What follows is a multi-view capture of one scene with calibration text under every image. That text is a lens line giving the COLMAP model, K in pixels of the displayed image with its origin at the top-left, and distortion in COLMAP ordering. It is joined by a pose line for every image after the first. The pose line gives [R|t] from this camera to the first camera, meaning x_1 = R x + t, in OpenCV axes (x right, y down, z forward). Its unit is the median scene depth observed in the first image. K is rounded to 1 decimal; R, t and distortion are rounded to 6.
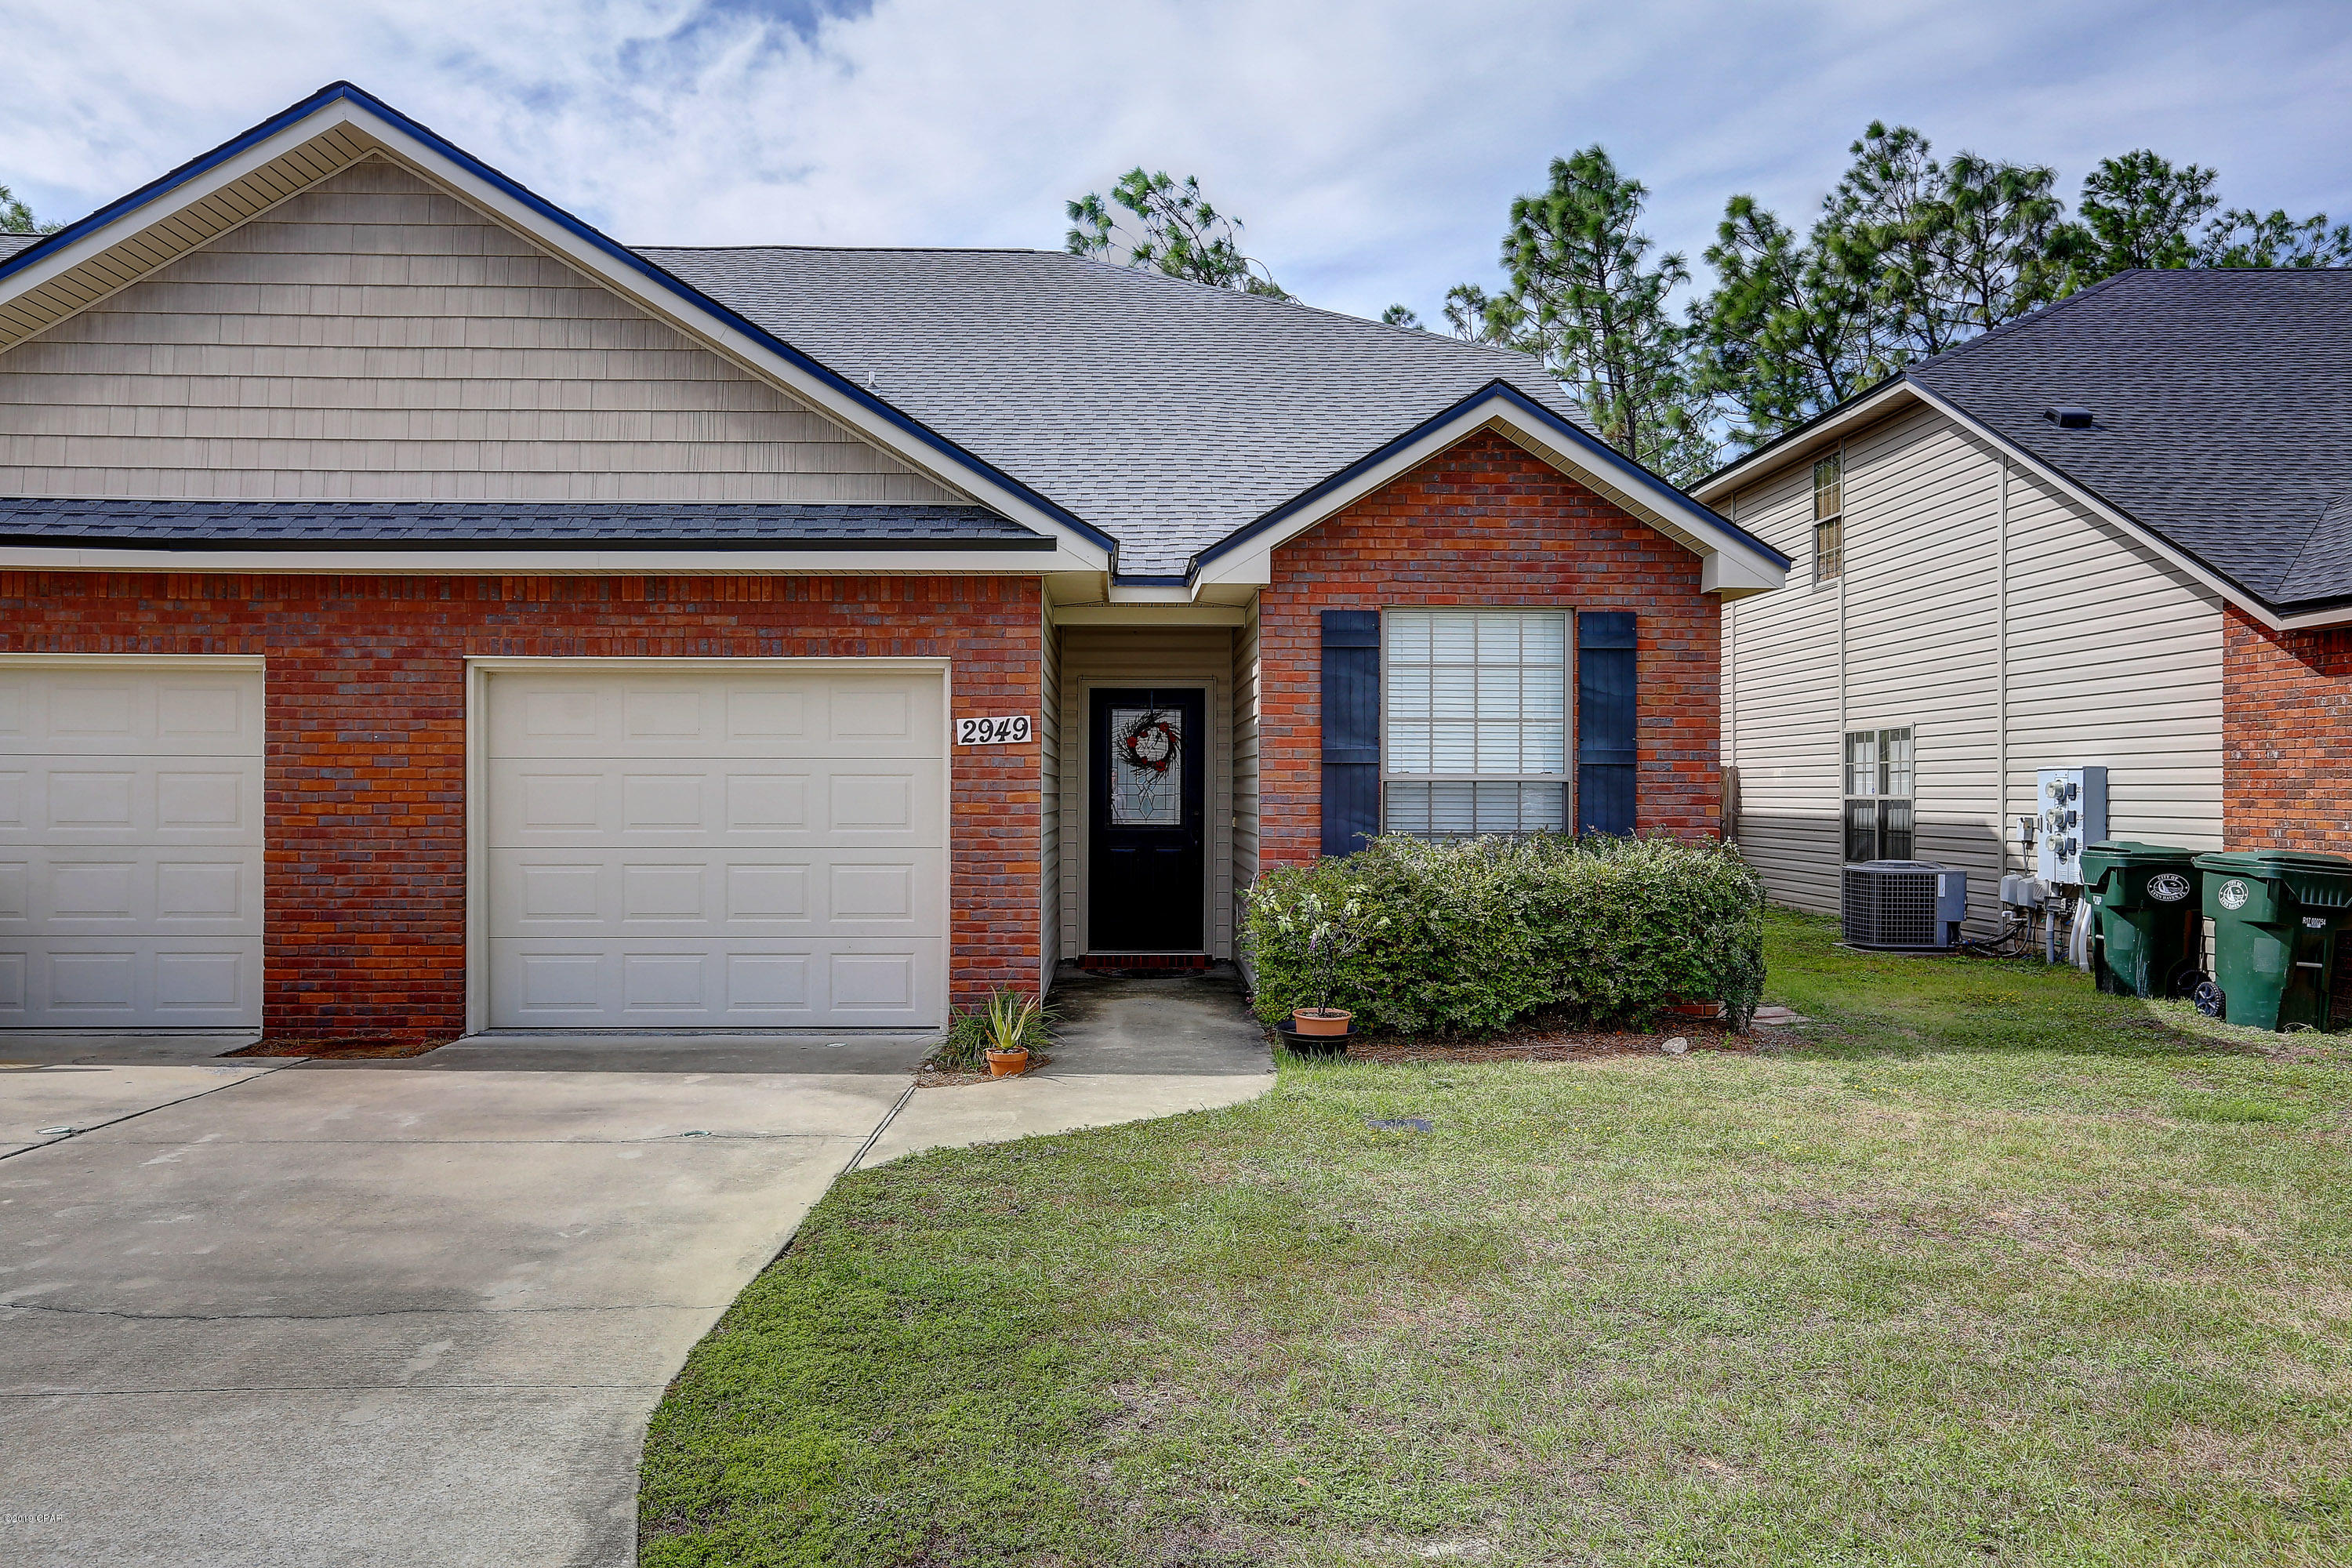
lens RADIAL K [[2003.7, 0, 1164.3], [0, 2003.7, 793.2], [0, 0, 1]] dist [0.015274, 0.026848]
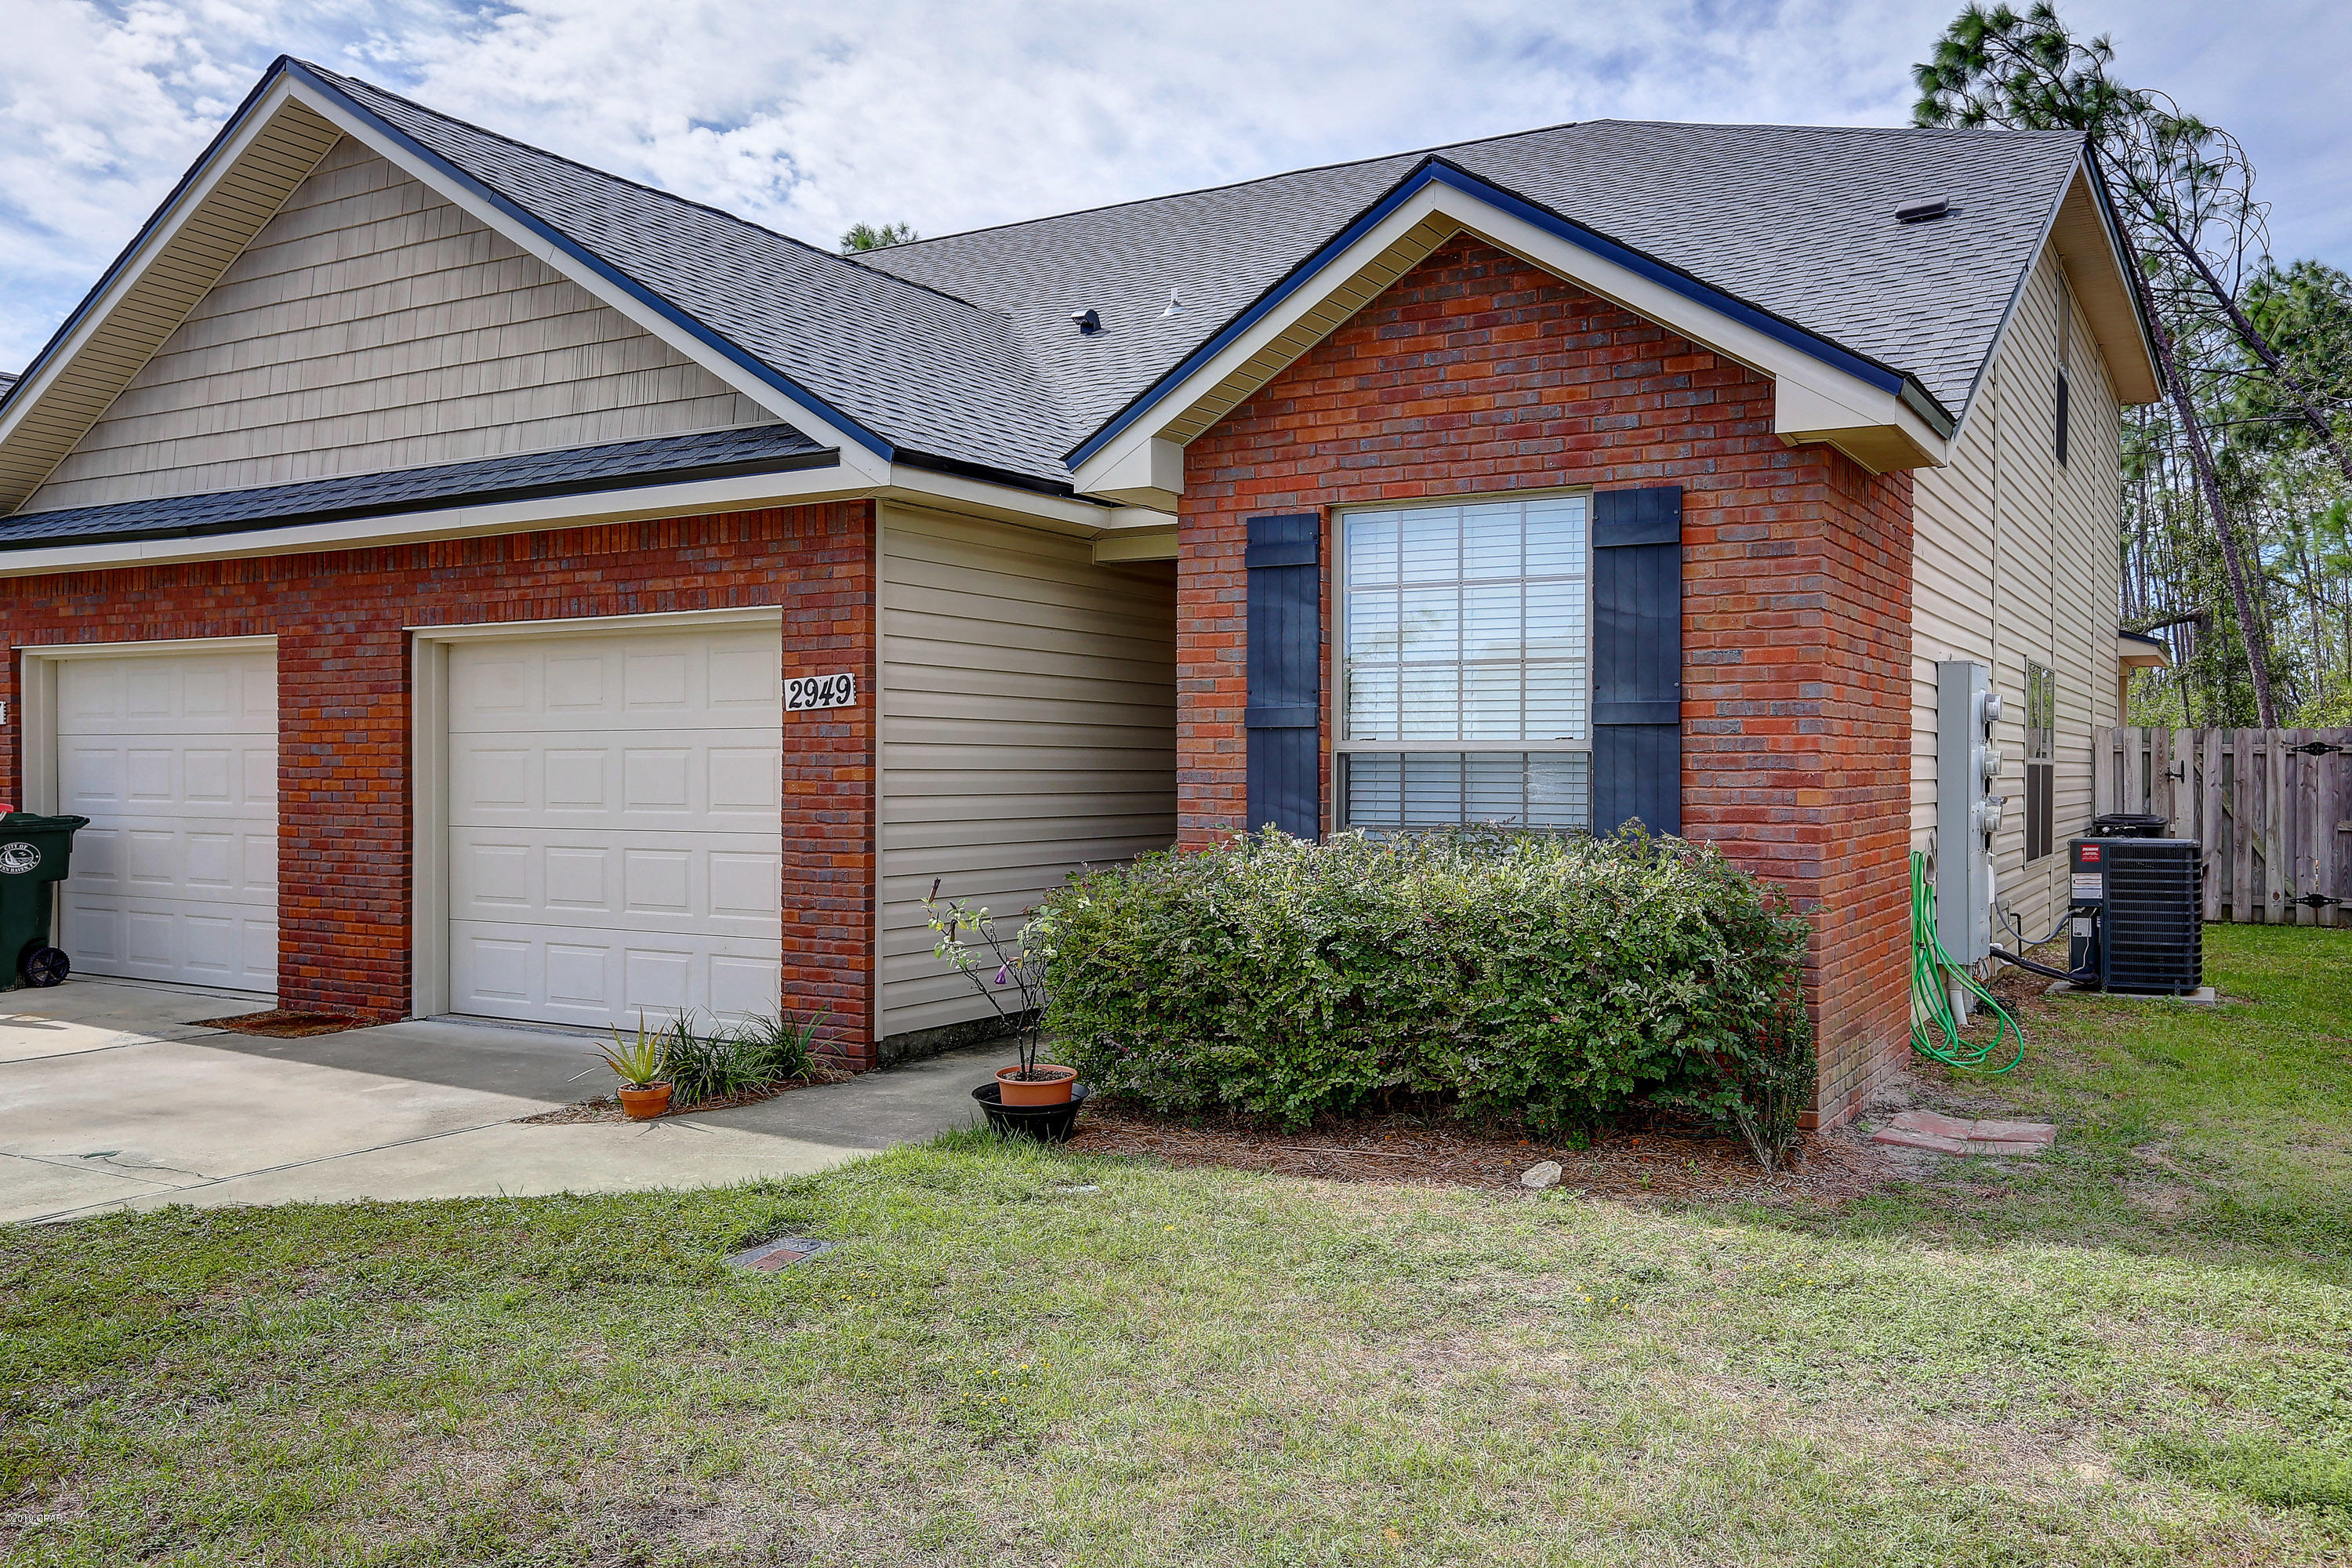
lens RADIAL K [[2003.7, 0, 1174.3], [0, 2003.7, 779.0], [0, 0, 1]] dist [0.015274, 0.026848]
pose [[0.819856, 0.002511, -0.572564, 0.475062], [-0.000123, 0.999991, 0.004210, 0.000507], [0.572569, -0.003382, 0.819849, 0.388291]]
